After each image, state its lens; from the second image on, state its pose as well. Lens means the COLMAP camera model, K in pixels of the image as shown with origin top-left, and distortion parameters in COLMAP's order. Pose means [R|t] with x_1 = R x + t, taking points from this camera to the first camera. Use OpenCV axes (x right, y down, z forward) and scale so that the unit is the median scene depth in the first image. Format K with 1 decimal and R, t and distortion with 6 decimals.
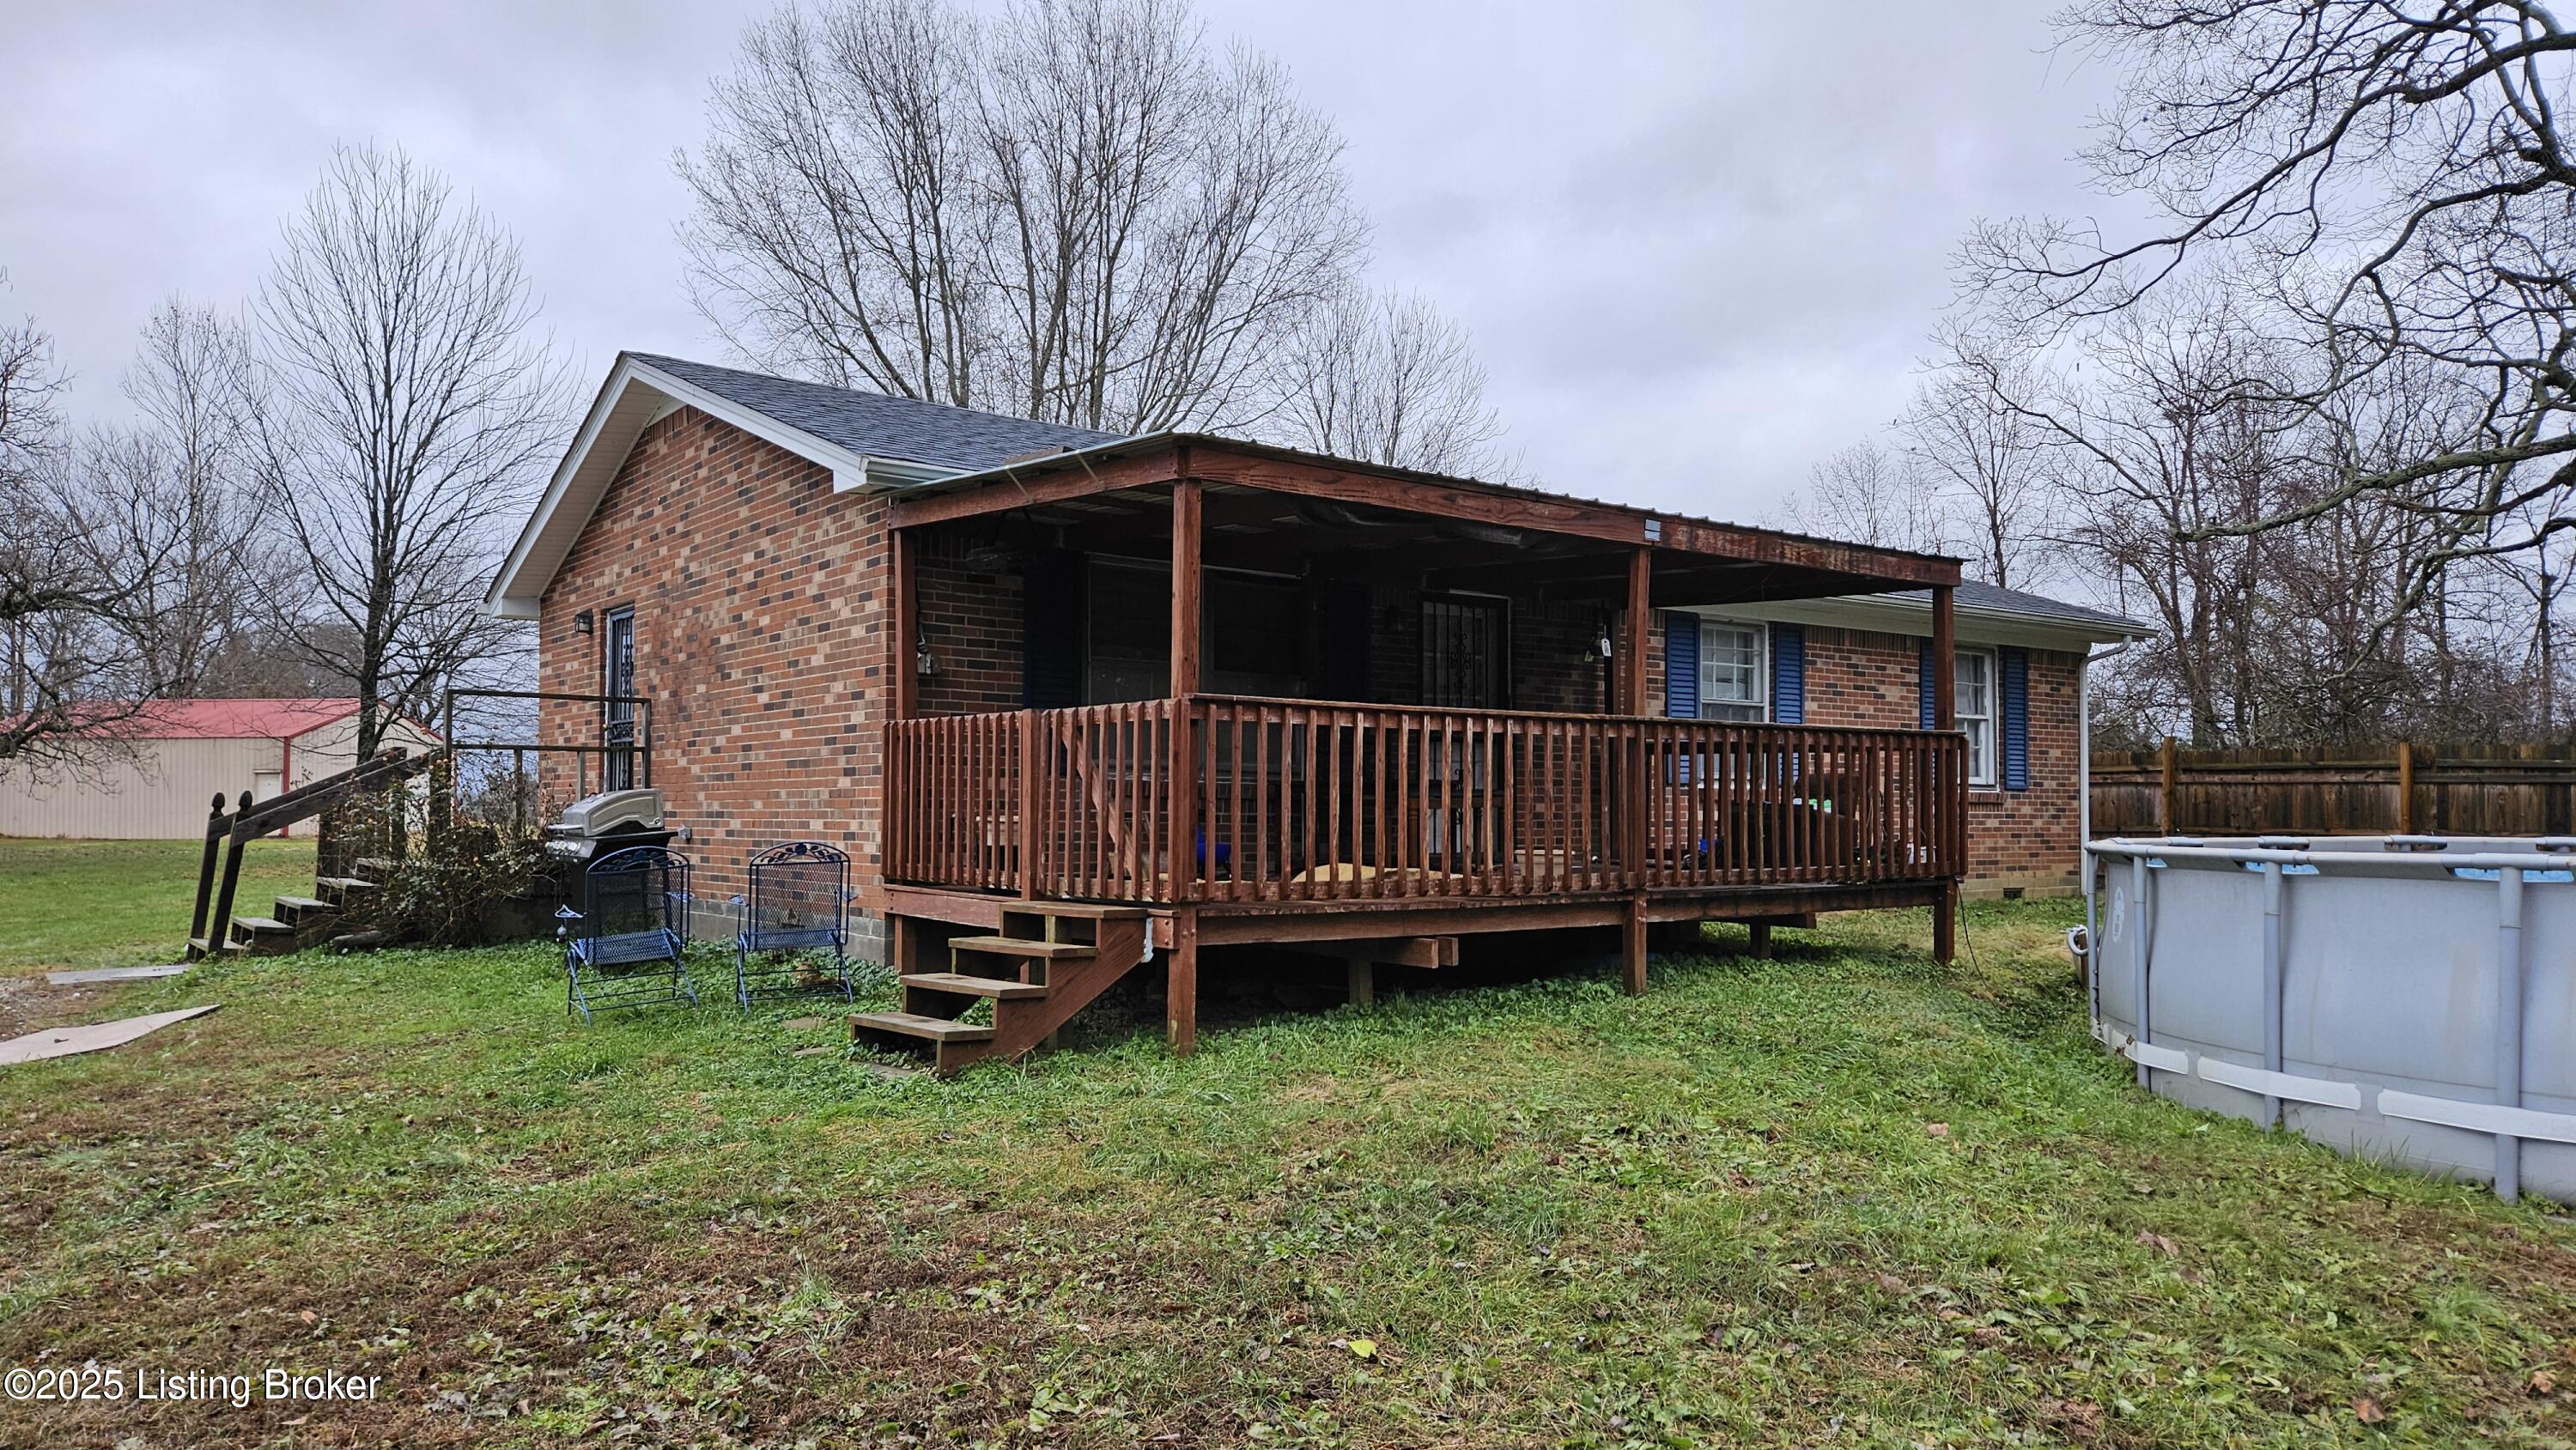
lens RADIAL K [[1709.8, 0, 1267.8], [0, 1709.8, 773.7], [0, 0, 1]] dist [0.083591, -0.070496]
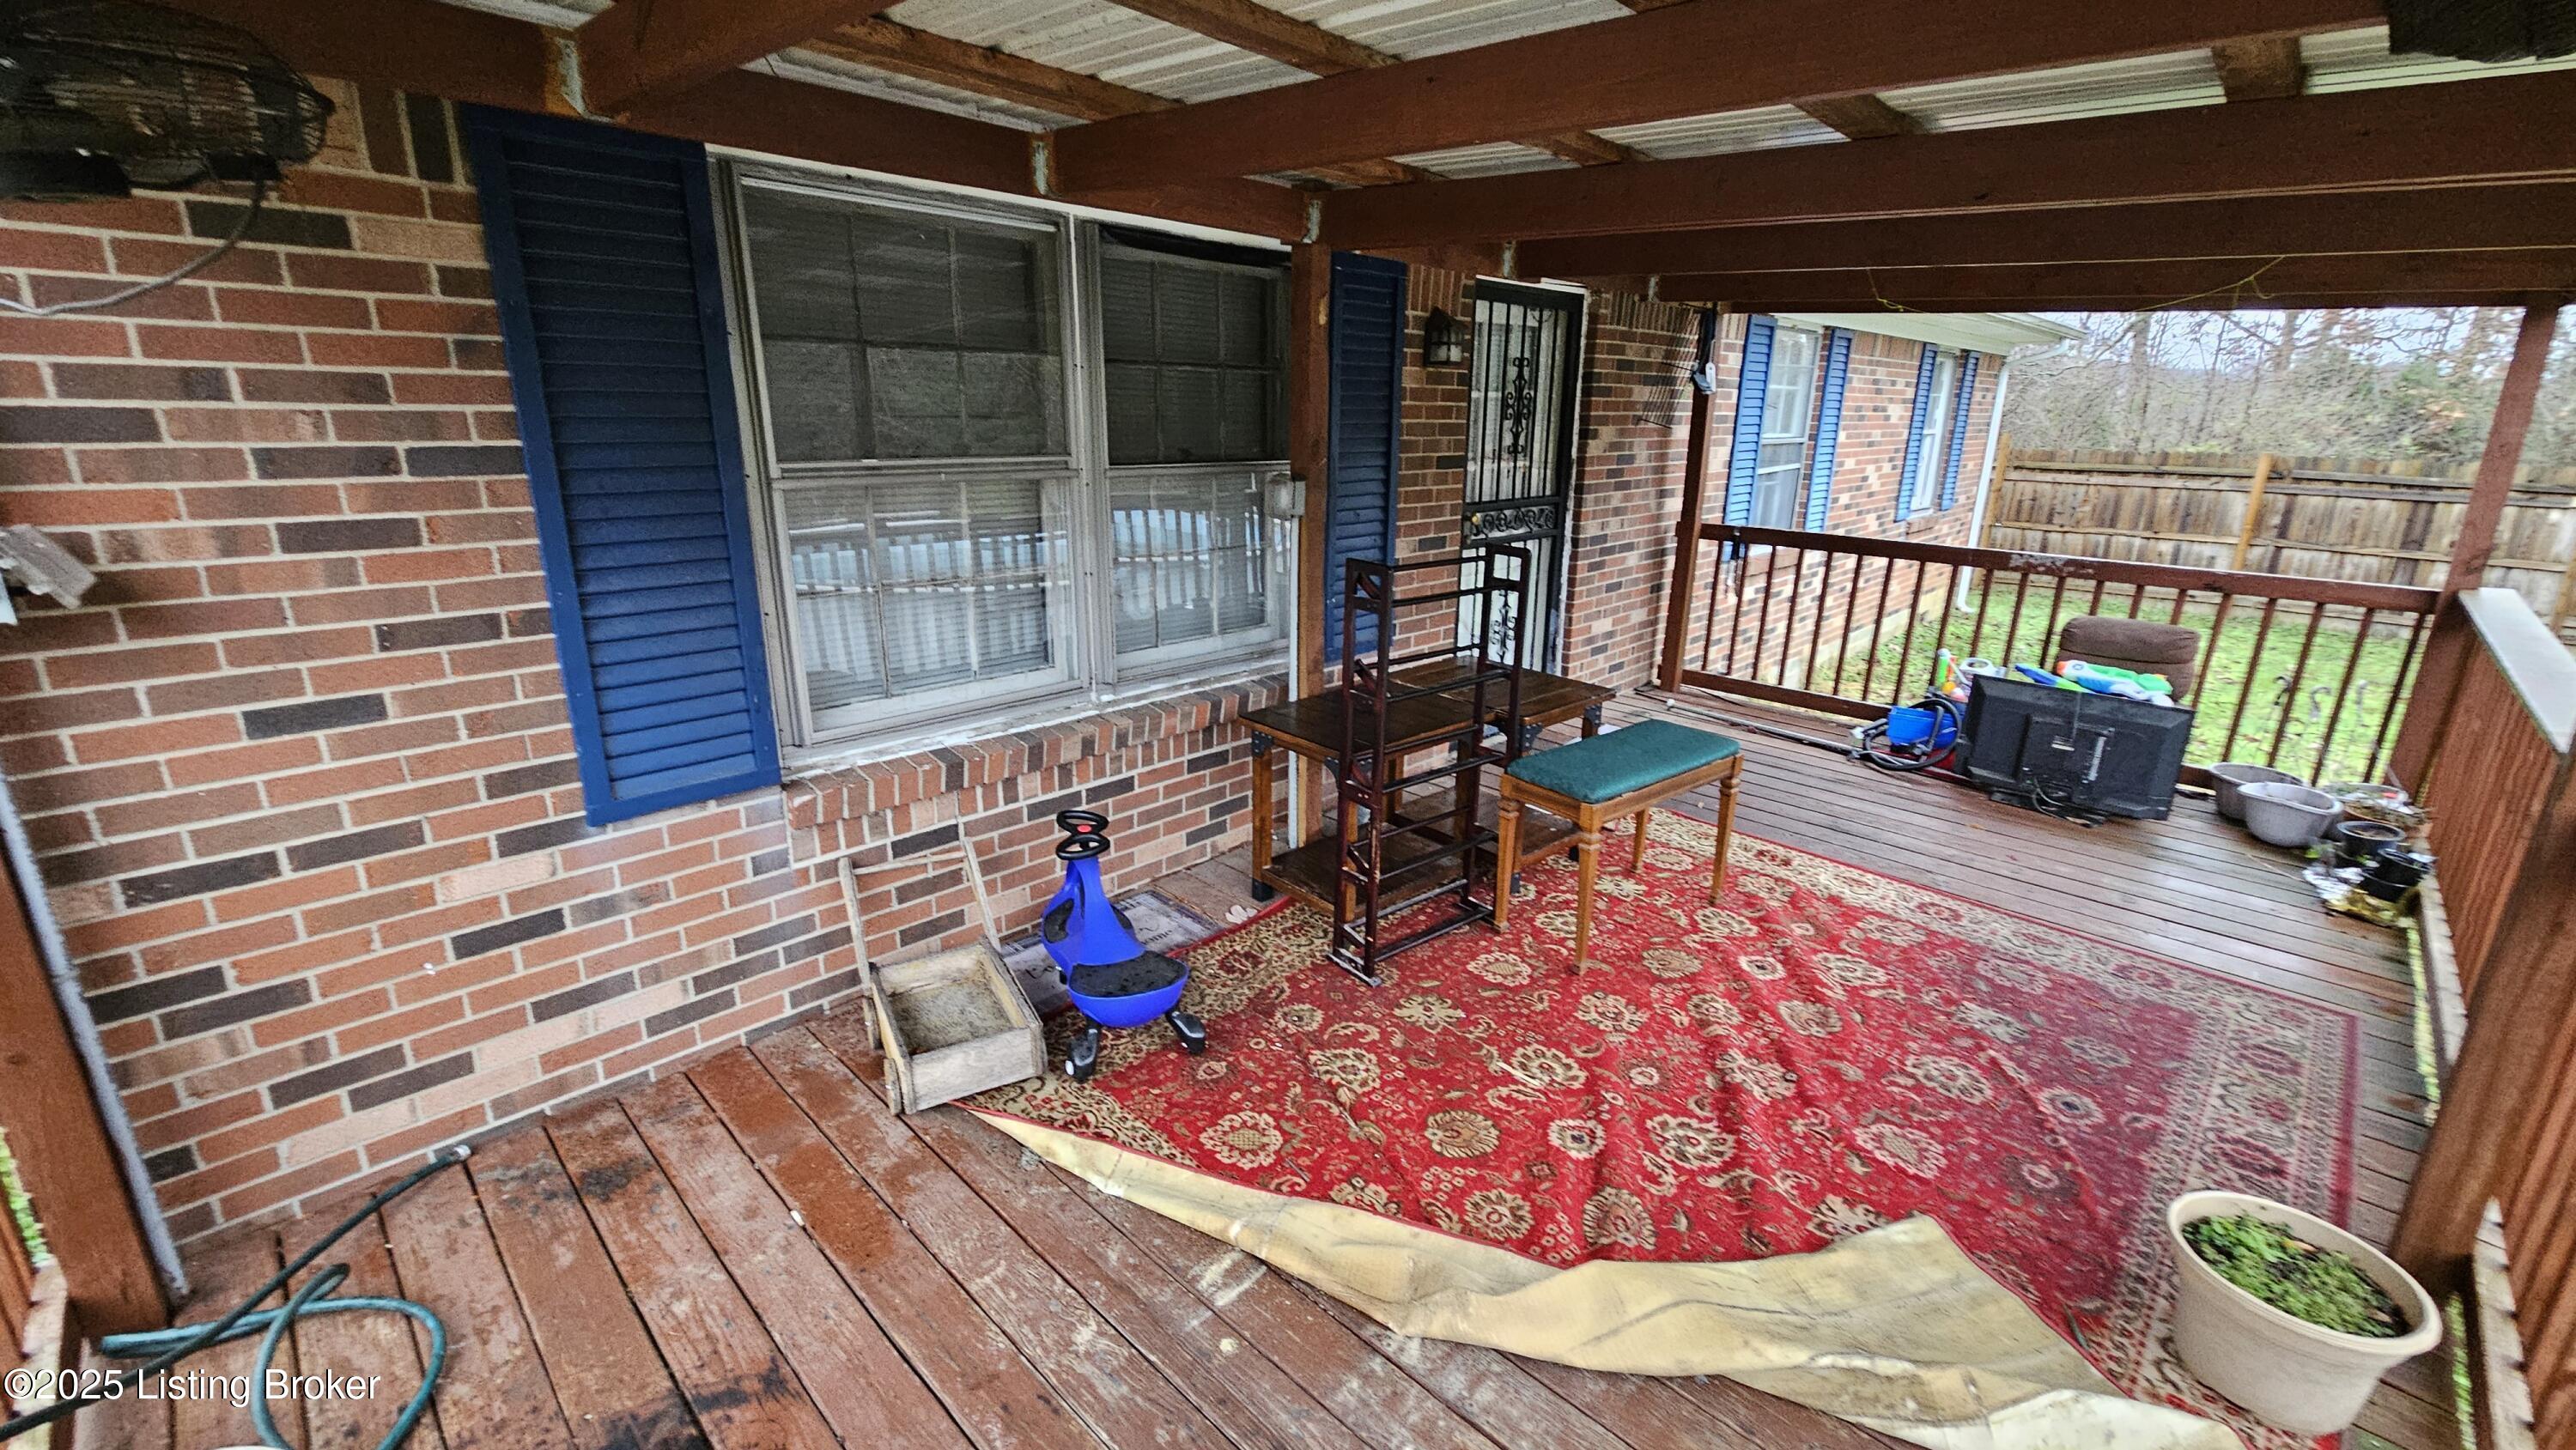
lens RADIAL K [[1056.9, 0, 1283.1], [0, 1056.9, 718.0], [0, 0, 1]] dist [-0.001530, 0.000908]
pose [[0.987599, -0.041279, 0.151473, -0.028918], [-0.006374, 0.953478, 0.301396, -0.076514], [-0.156868, -0.298624, 0.941390, 0.671236]]
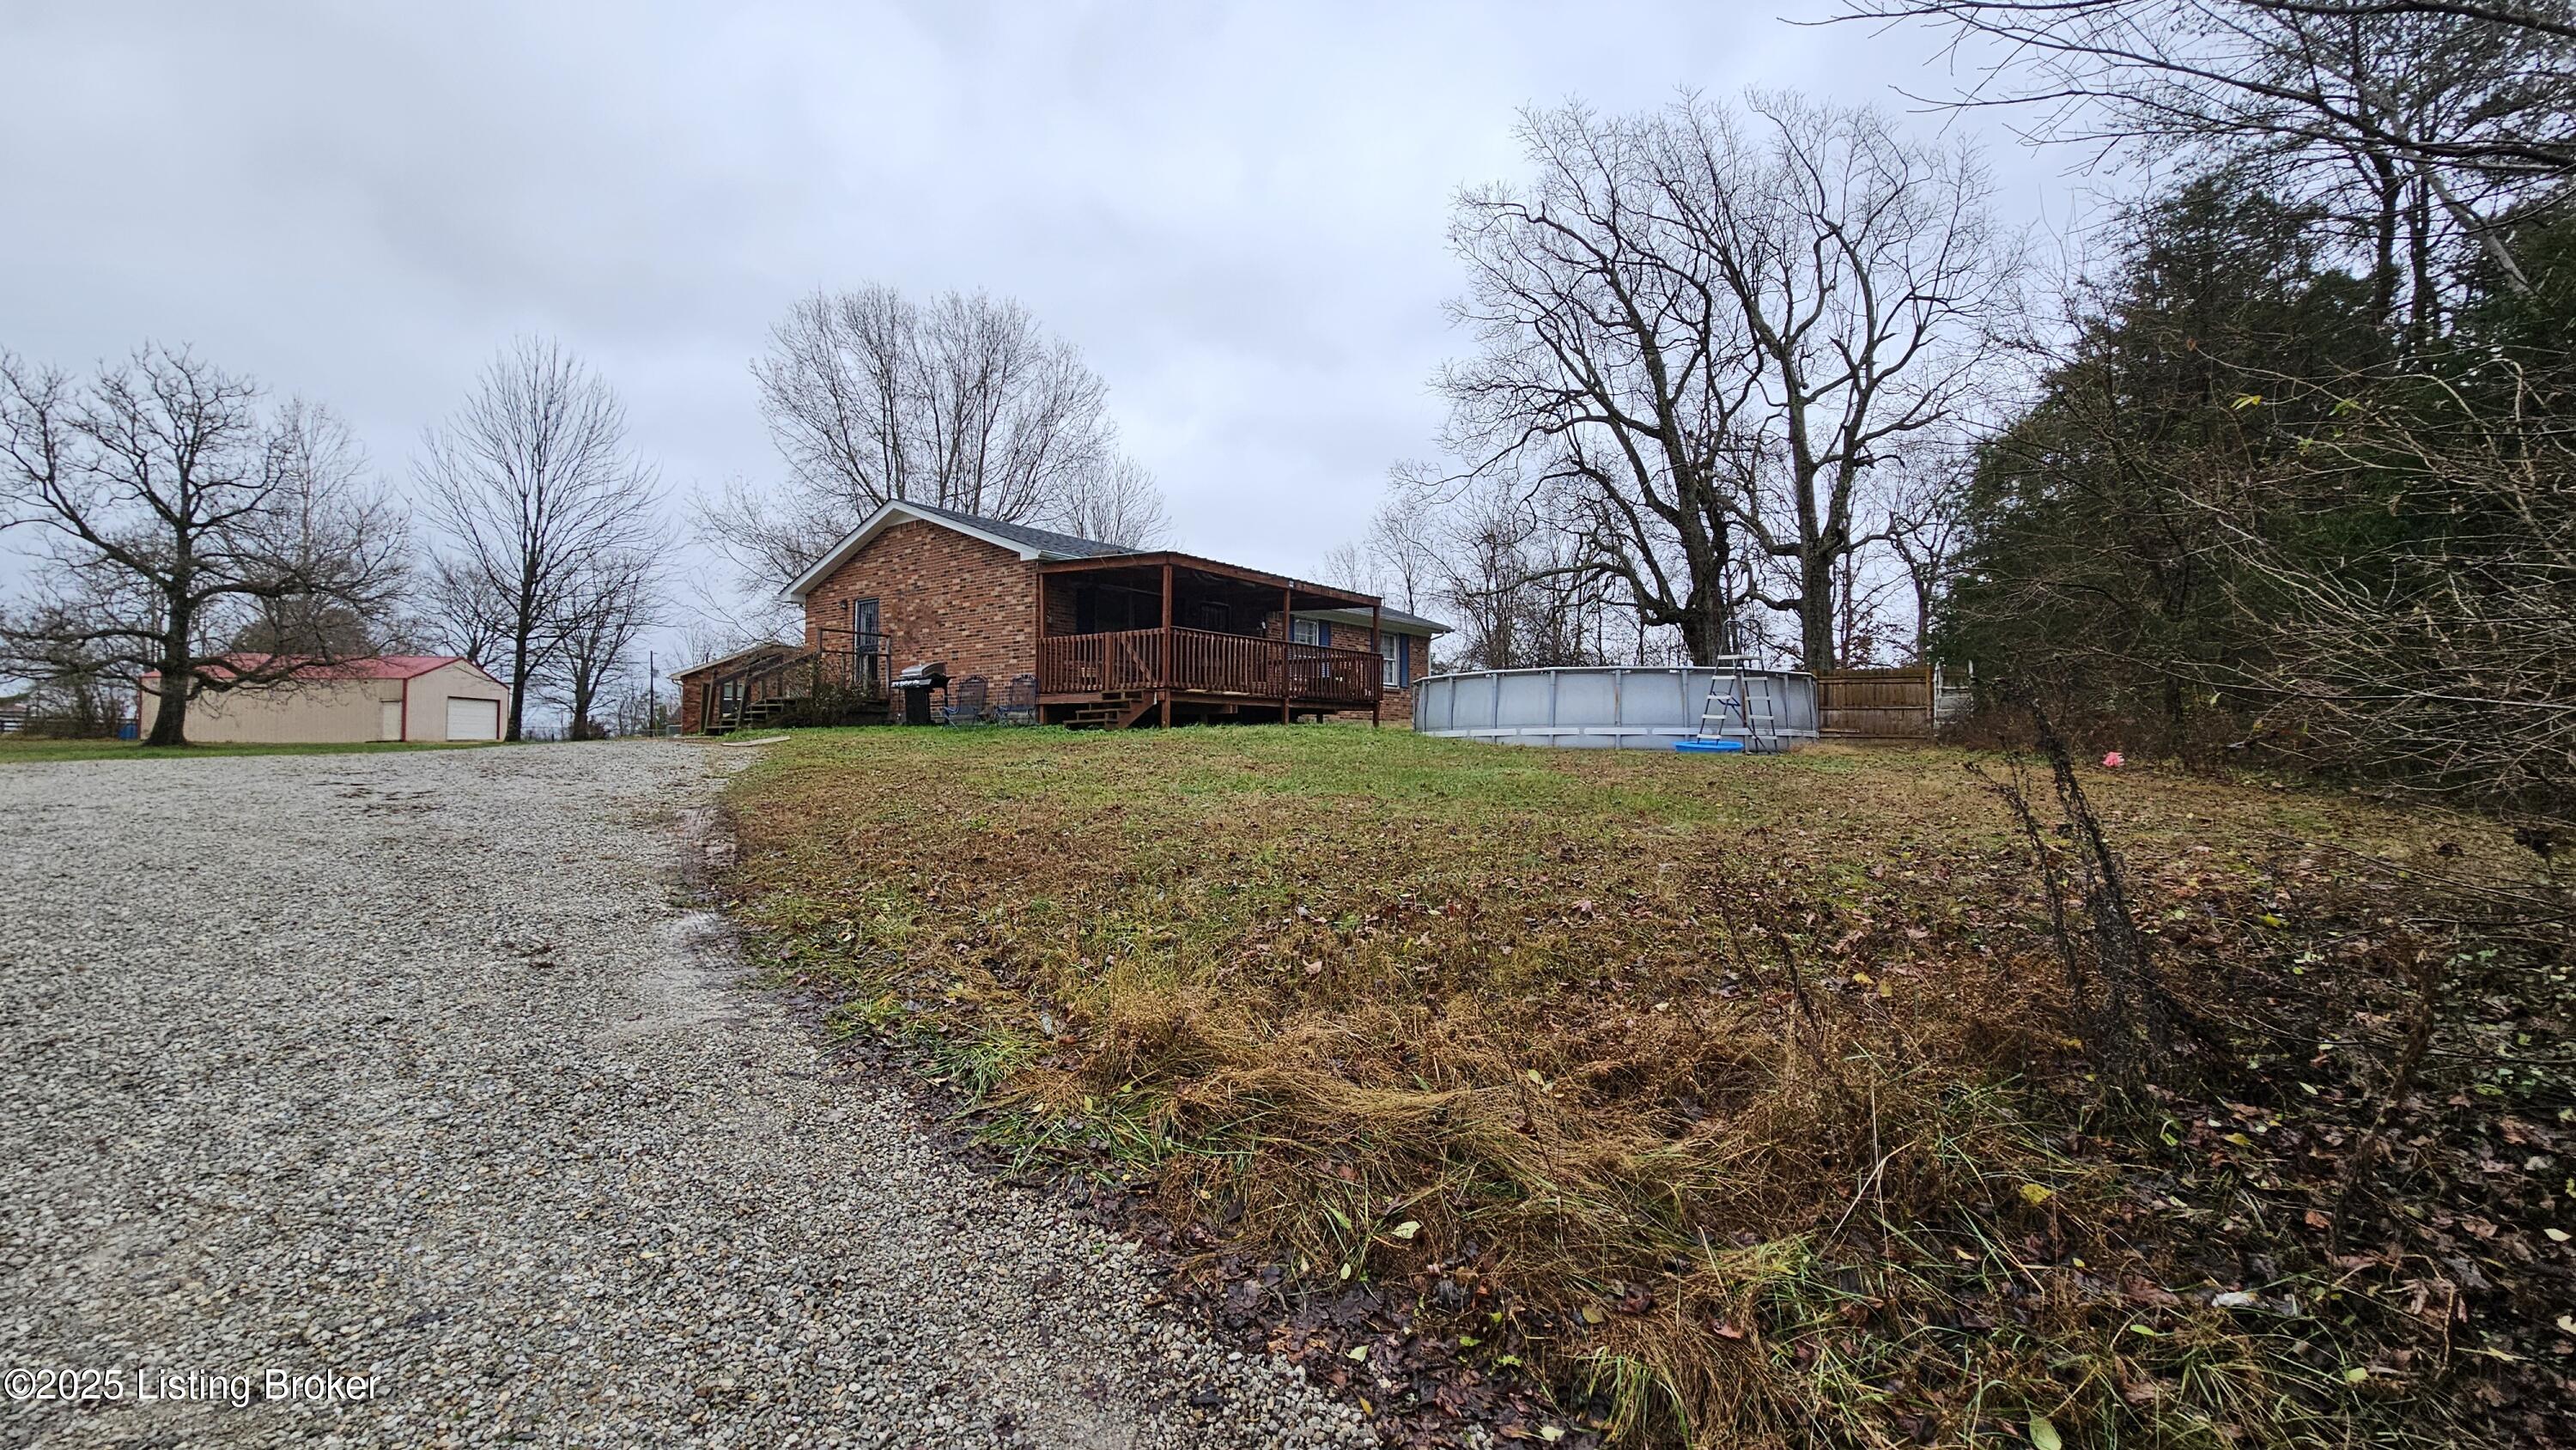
lens RADIAL K [[1056.9, 0, 1293.7], [0, 1056.9, 722.7], [0, 0, 1]] dist [-0.001530, 0.000908]
pose [[0.960522, 0.004087, 0.278175, -0.245221], [-0.003272, 0.999989, -0.003396, 0.094931], [-0.278186, 0.002352, 0.960524, -0.690192]]
